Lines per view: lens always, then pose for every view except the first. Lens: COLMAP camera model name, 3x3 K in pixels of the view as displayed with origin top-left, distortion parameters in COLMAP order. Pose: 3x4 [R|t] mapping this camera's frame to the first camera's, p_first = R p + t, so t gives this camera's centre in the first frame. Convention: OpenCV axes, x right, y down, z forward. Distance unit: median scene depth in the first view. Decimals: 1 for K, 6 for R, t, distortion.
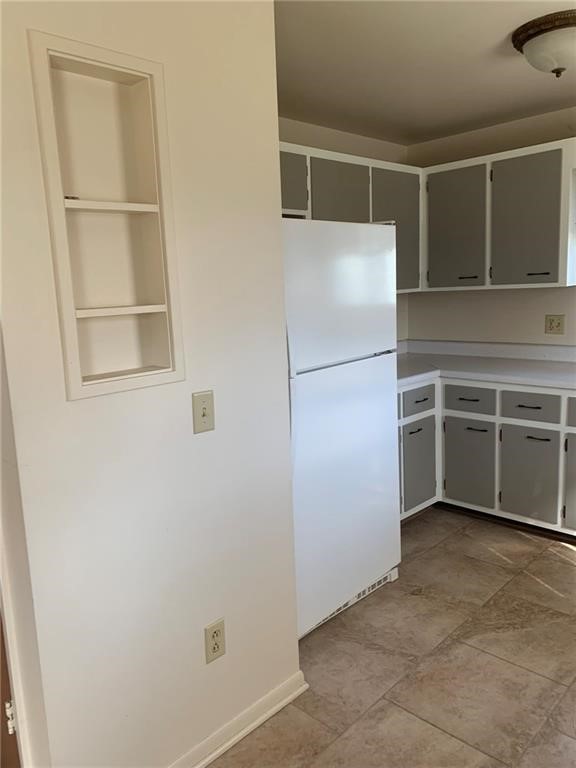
lens RADIAL K [[589.5, 0, 284.6], [0, 589.5, 383.5], [0, 0, 1]] dist [0.023384, -0.005916]
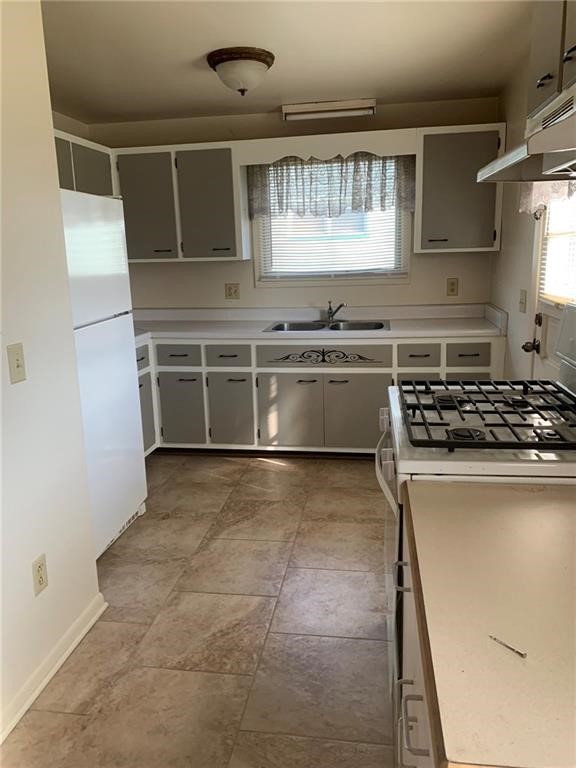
lens RADIAL K [[584.1, 0, 288.0], [0, 584.1, 384.0], [0, 0, 1]] dist [0.098467, -0.191873]
pose [[0.816253, -0.104938, 0.568084, -0.226647], [0.086014, 0.994479, 0.060113, 0.040880], [-0.571256, -0.000204, 0.820772, -0.107776]]
